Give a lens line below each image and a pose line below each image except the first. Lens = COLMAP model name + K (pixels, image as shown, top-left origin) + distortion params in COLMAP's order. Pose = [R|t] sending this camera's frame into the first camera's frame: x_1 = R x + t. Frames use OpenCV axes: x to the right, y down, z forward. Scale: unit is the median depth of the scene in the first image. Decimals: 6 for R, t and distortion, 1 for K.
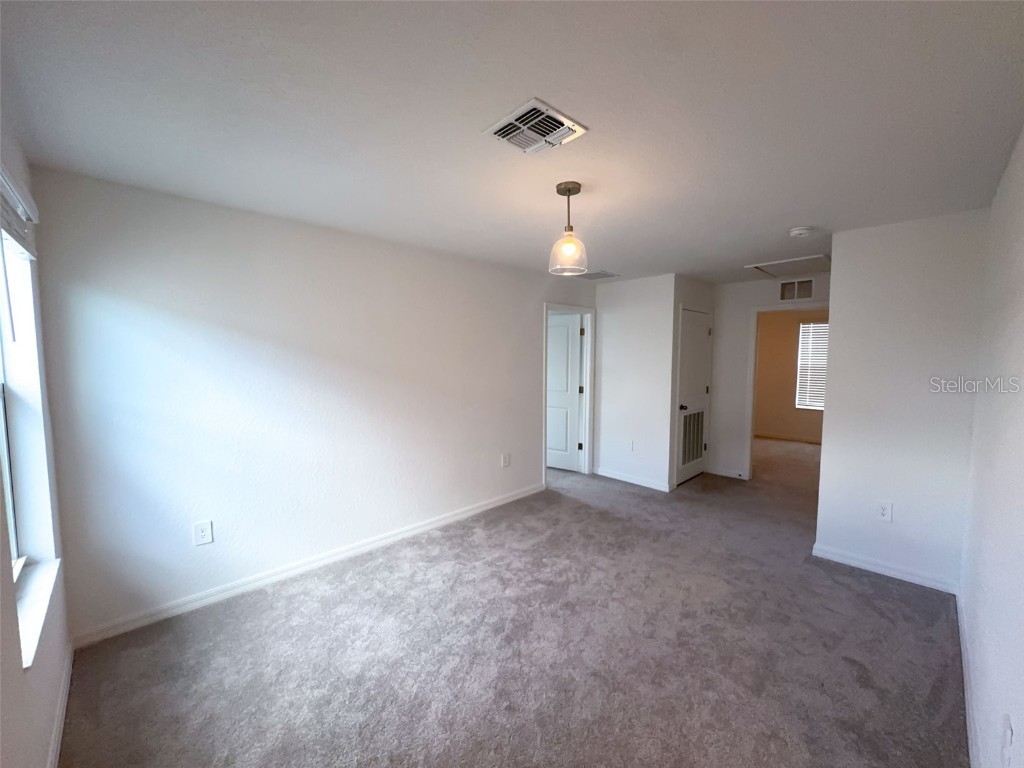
lens RADIAL K [[406.6, 0, 511.0], [0, 406.6, 383.9], [0, 0, 1]] dist [-0.002676, -0.000089]
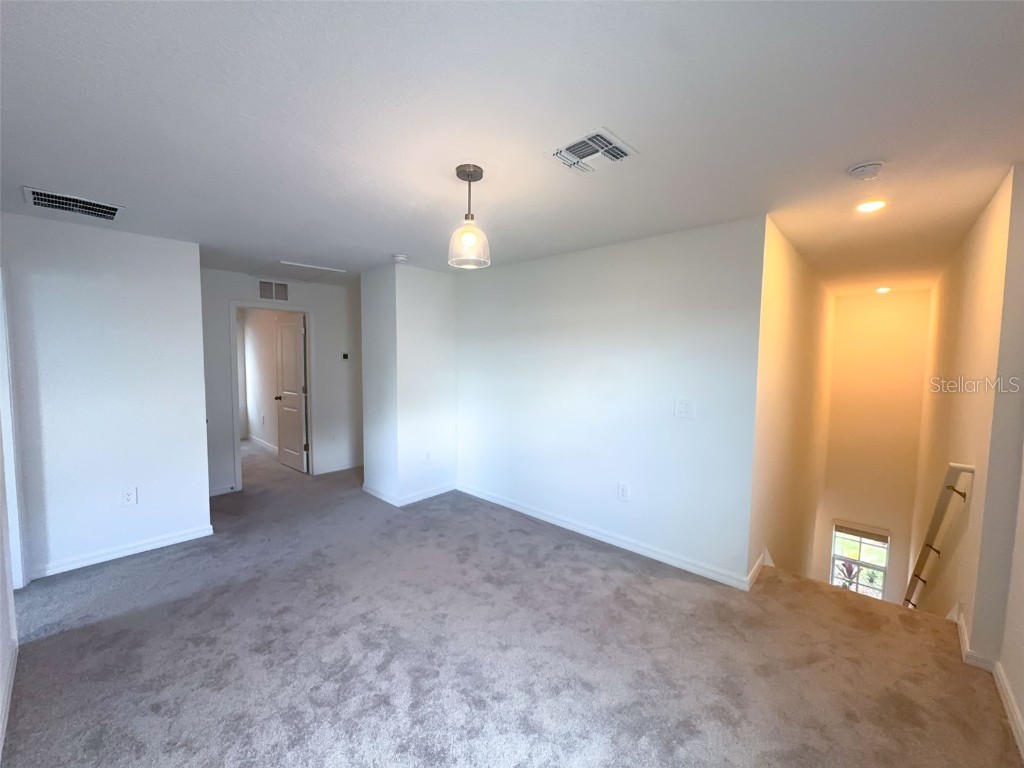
lens RADIAL K [[406.6, 0, 511.0], [0, 406.6, 383.9], [0, 0, 1]] dist [-0.002676, -0.000089]
pose [[-0.057797, -0.069223, 0.995926, -0.560617], [0.062399, 0.995392, 0.072807, -0.047946], [-0.996376, 0.066353, -0.053211, 0.687409]]
